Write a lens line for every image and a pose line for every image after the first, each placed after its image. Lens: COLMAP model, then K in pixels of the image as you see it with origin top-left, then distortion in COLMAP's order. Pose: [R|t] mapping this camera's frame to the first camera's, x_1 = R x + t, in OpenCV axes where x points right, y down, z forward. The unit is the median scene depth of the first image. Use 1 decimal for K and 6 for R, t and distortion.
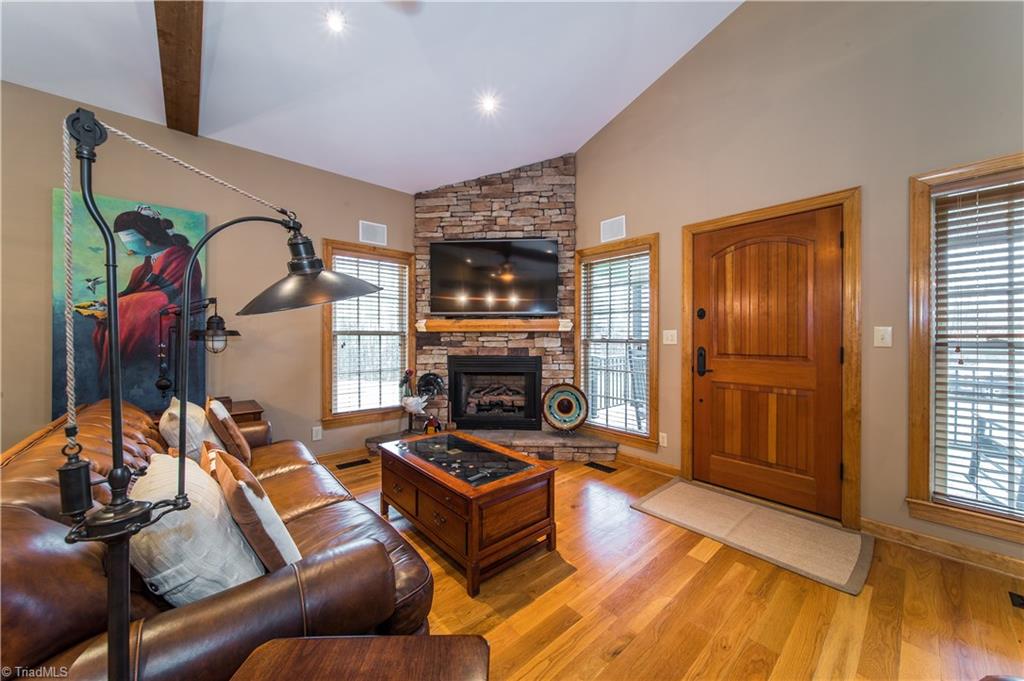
lens RADIAL K [[359.9, 0, 509.1], [0, 359.9, 336.3], [0, 0, 1]] dist [0.000166, -0.001221]
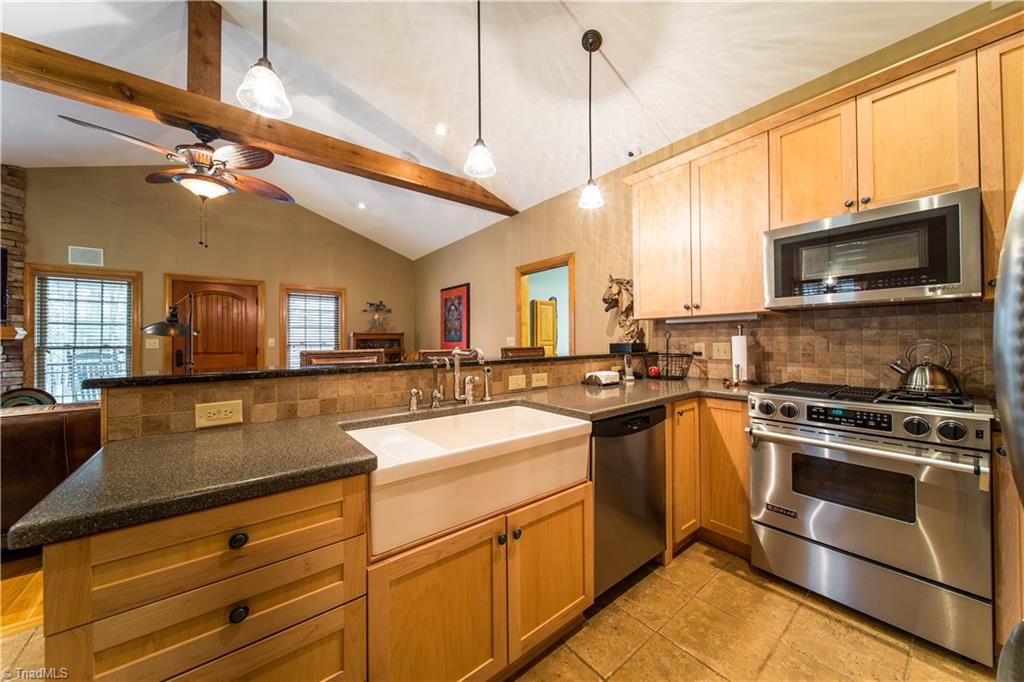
lens RADIAL K [[359.9, 0, 518.7], [0, 359.9, 337.9], [0, 0, 1]] dist [0.000166, -0.001221]
pose [[0.042860, 0.007250, 0.999055, -0.832083], [0.007815, 0.999941, -0.007592, 0.000980], [-0.999051, 0.008133, 0.042801, -0.498222]]
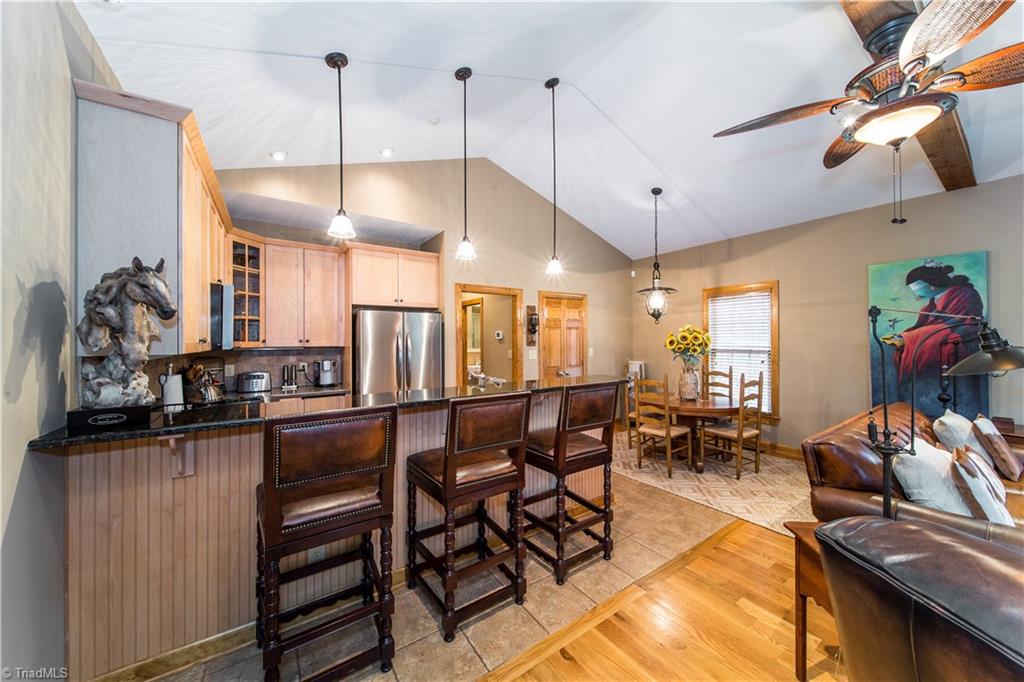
lens RADIAL K [[359.9, 0, 515.4], [0, 359.9, 337.9], [0, 0, 1]] dist [0.000166, -0.001221]
pose [[-0.116719, -0.004243, -0.993156, 0.329704], [0.008196, 0.999953, -0.005236, -0.057857], [0.993131, -0.008751, -0.116679, -0.249307]]
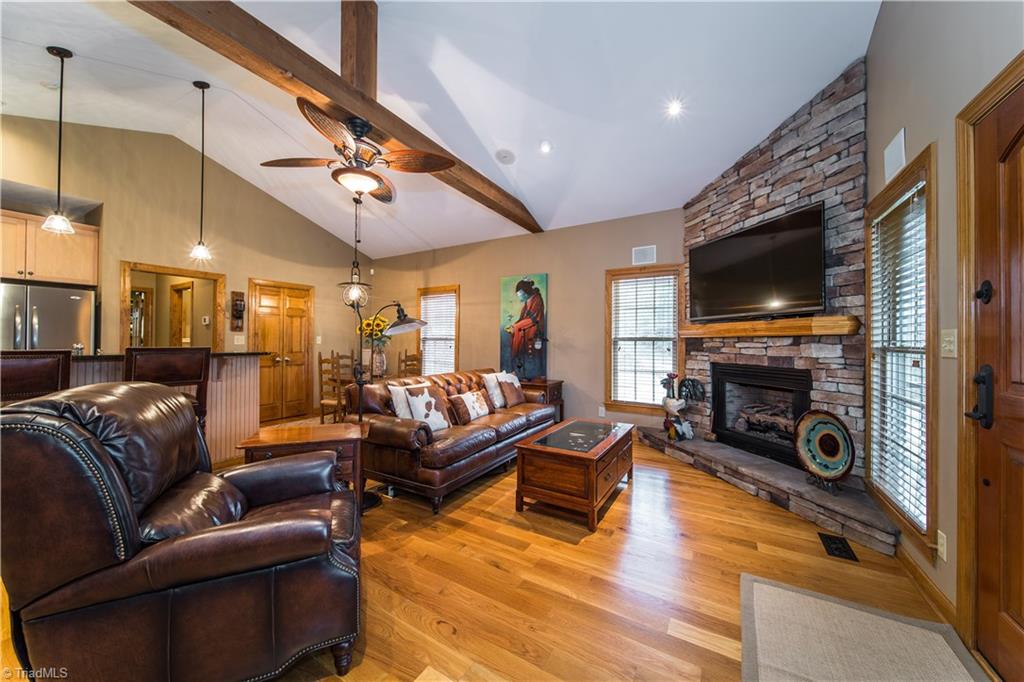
lens RADIAL K [[359.9, 0, 520.7], [0, 359.9, 338.2], [0, 0, 1]] dist [0.000166, -0.001221]
pose [[0.317252, -0.008719, -0.948301, 0.619688], [-0.003141, 0.999943, -0.010245, 0.001598], [0.948336, 0.006229, 0.317206, 0.236705]]
